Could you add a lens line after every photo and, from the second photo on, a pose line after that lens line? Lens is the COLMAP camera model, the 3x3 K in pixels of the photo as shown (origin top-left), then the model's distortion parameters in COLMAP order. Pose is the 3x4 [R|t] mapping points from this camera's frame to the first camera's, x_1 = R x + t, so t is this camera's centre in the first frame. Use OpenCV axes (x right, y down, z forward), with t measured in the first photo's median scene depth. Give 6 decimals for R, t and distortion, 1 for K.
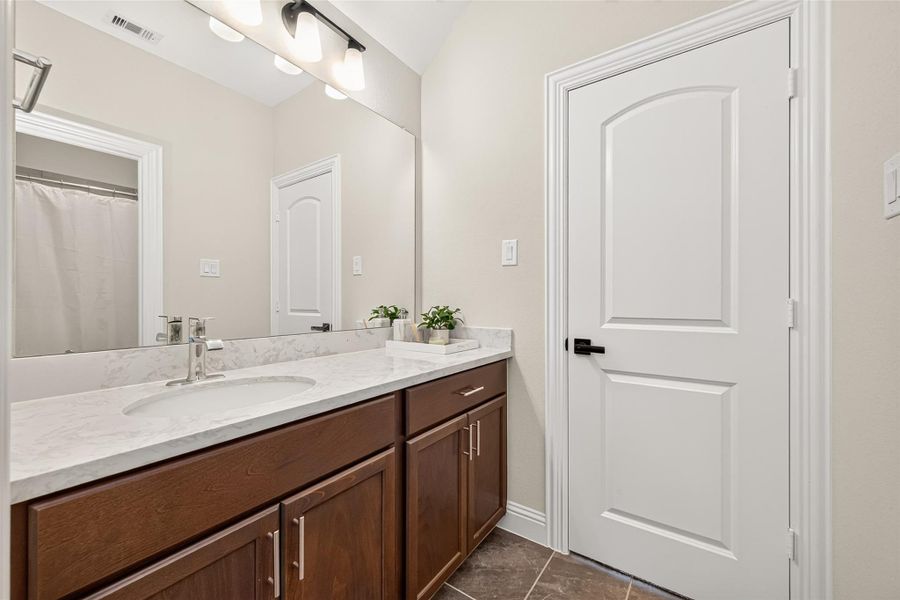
lens RADIAL K [[352.5, 0, 448.3], [0, 352.5, 298.6], [0, 0, 1]] dist [0.007129, -0.001776]
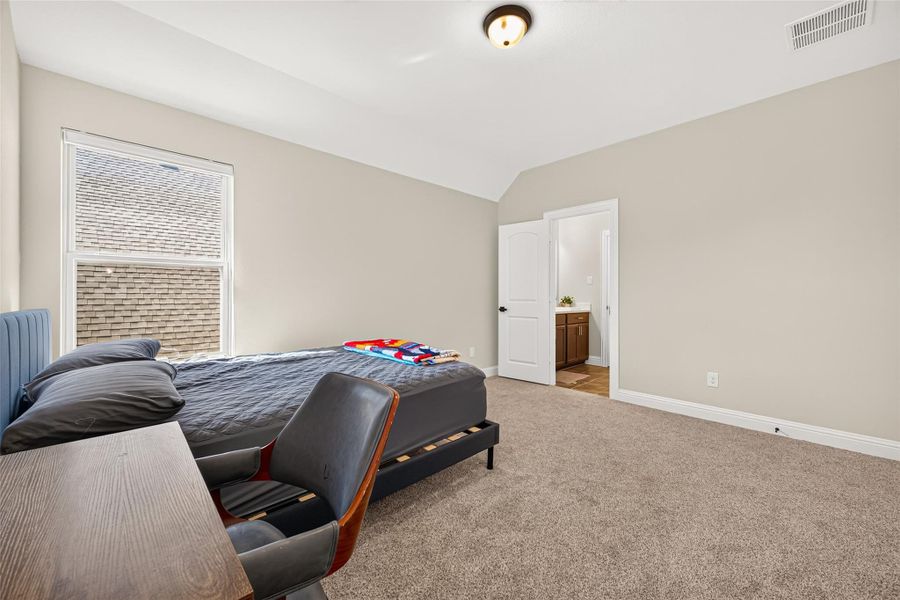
lens RADIAL K [[352.5, 0, 451.3], [0, 352.5, 298.1], [0, 0, 1]] dist [0.007129, -0.001776]
pose [[0.983792, 0.000466, -0.179313, -0.554636], [-0.000297, 0.999999, 0.000967, 0.041028], [0.179314, -0.000898, 0.983792, -2.689787]]
